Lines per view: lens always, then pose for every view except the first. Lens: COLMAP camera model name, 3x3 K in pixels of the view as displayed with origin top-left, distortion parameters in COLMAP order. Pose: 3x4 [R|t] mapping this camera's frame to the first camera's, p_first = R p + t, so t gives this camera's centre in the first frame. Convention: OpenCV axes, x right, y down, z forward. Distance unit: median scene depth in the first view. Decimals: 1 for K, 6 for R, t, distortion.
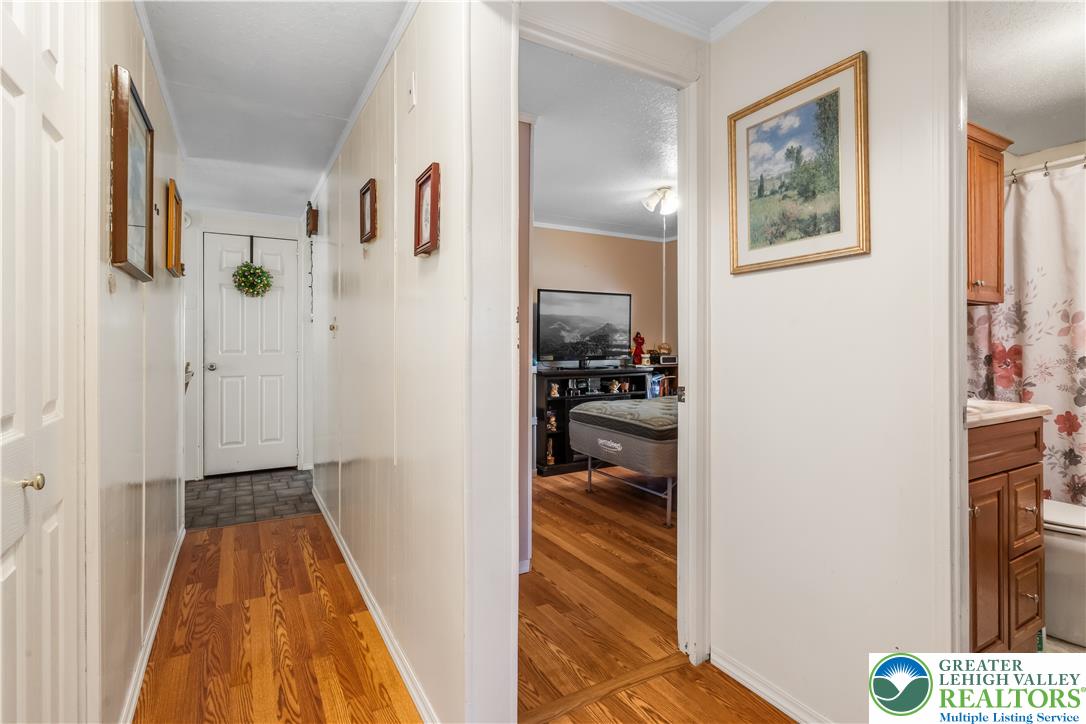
lens RADIAL K [[517.1, 0, 543.6], [0, 517.1, 343.1], [0, 0, 1]] dist [0.001668, 0.000404]
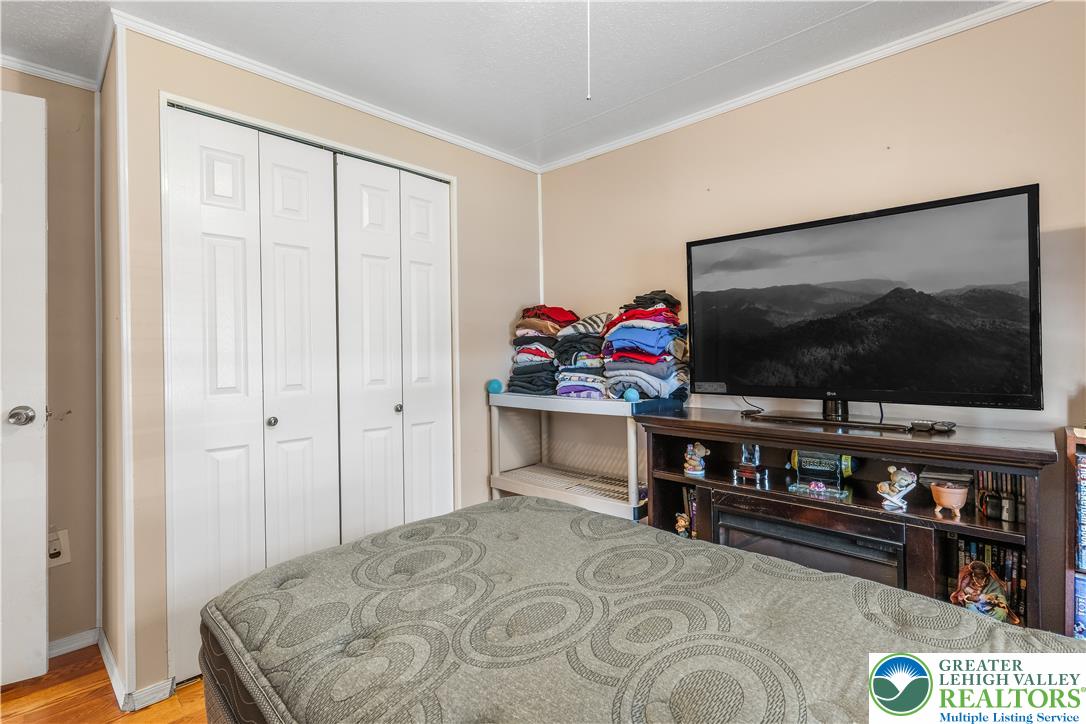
lens RADIAL K [[517.1, 0, 511.2], [0, 517.1, 353.8], [0, 0, 1]] dist [0.001668, 0.000404]
pose [[0.262487, 0.000451, -0.964935, 0.378323], [0.007607, 0.999968, 0.002537, -0.003743], [0.964905, -0.008006, 0.262476, 0.664068]]
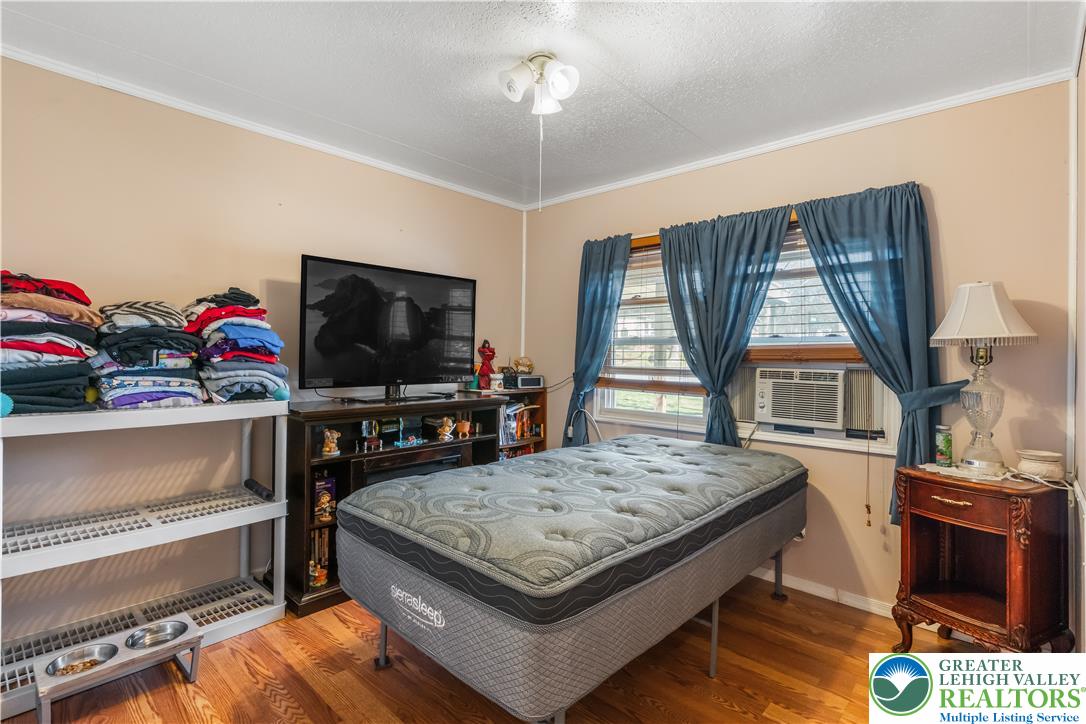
lens RADIAL K [[517.1, 0, 548.7], [0, 517.1, 355.6], [0, 0, 1]] dist [0.001668, 0.000404]
pose [[0.953719, 0.011926, 0.300463, 0.067685], [-0.012791, 0.999918, 0.000912, -0.003103], [-0.300427, -0.004713, 0.953793, 0.382630]]
